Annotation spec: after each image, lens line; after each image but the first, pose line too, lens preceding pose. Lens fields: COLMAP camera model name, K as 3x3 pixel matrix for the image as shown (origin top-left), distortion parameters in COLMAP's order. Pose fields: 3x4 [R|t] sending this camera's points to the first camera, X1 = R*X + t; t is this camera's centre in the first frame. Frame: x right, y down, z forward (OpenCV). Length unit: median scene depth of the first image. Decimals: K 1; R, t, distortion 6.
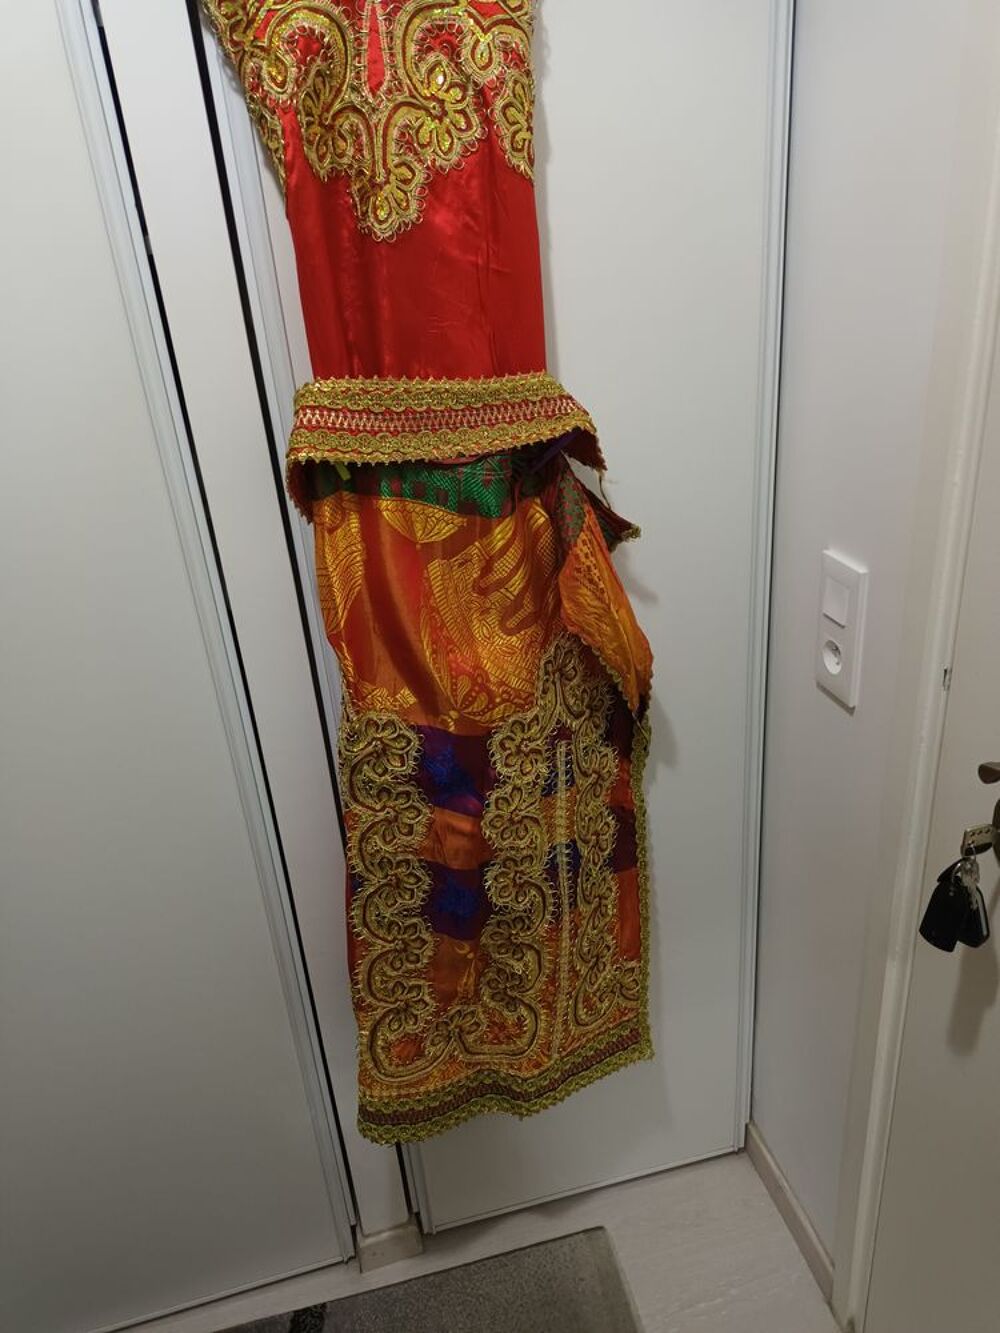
lens RADIAL K [[994.7, 0, 500.0], [0, 994.7, 666.5], [0, 0, 1]] dist [0.068104, -0.131600]
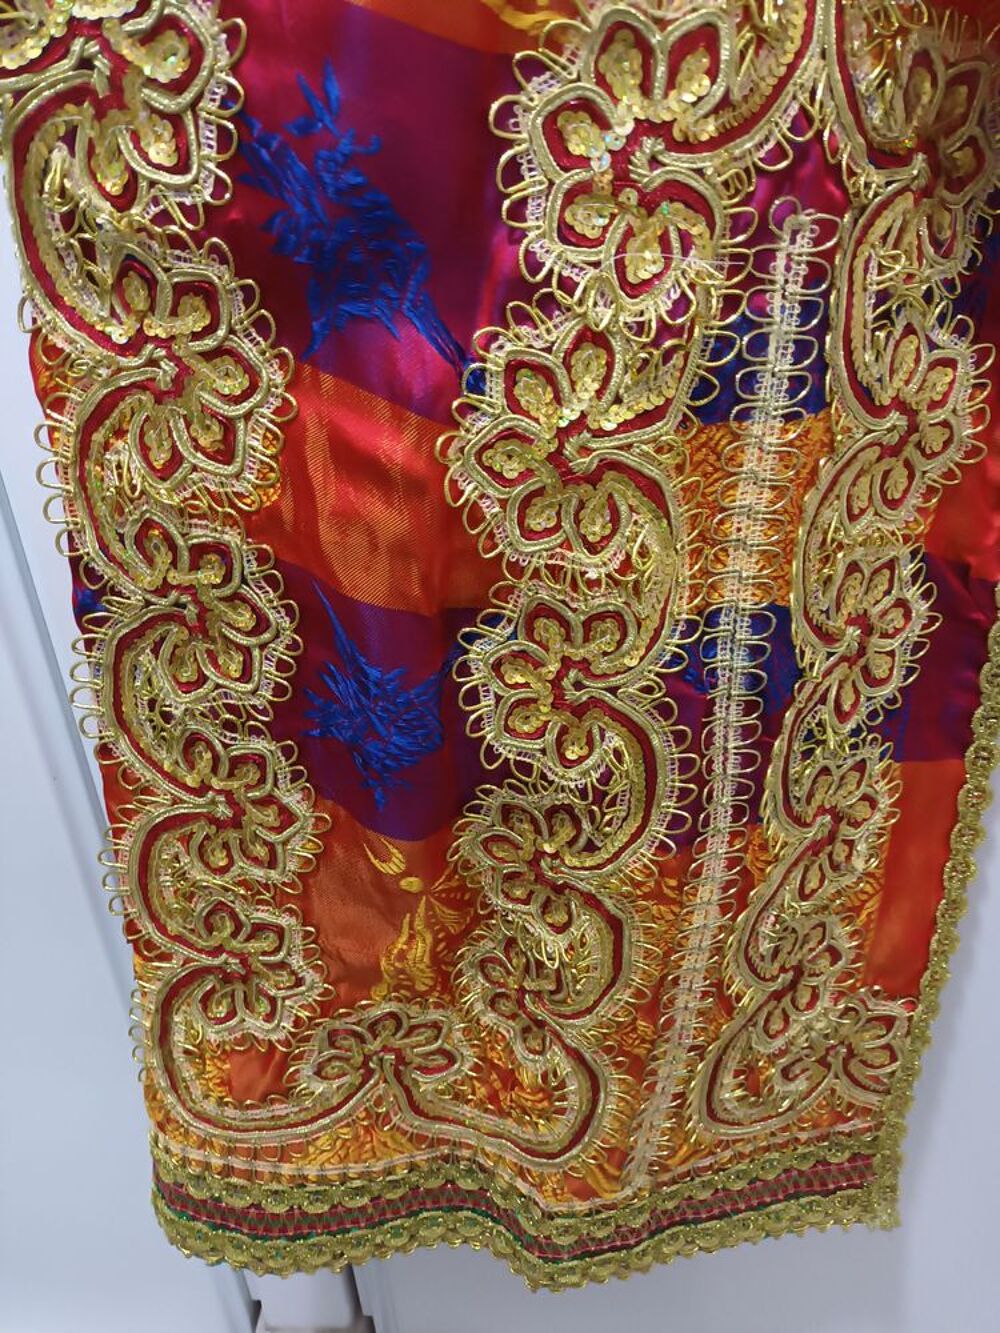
lens RADIAL K [[994.7, 0, 500.0], [0, 994.7, 666.5], [0, 0, 1]] dist [0.068104, -0.131600]
pose [[0.946995, 0.186574, -0.261515, 0.075275], [-0.163034, 0.980560, 0.109190, 0.171917], [0.276803, -0.060767, 0.959003, 0.677841]]
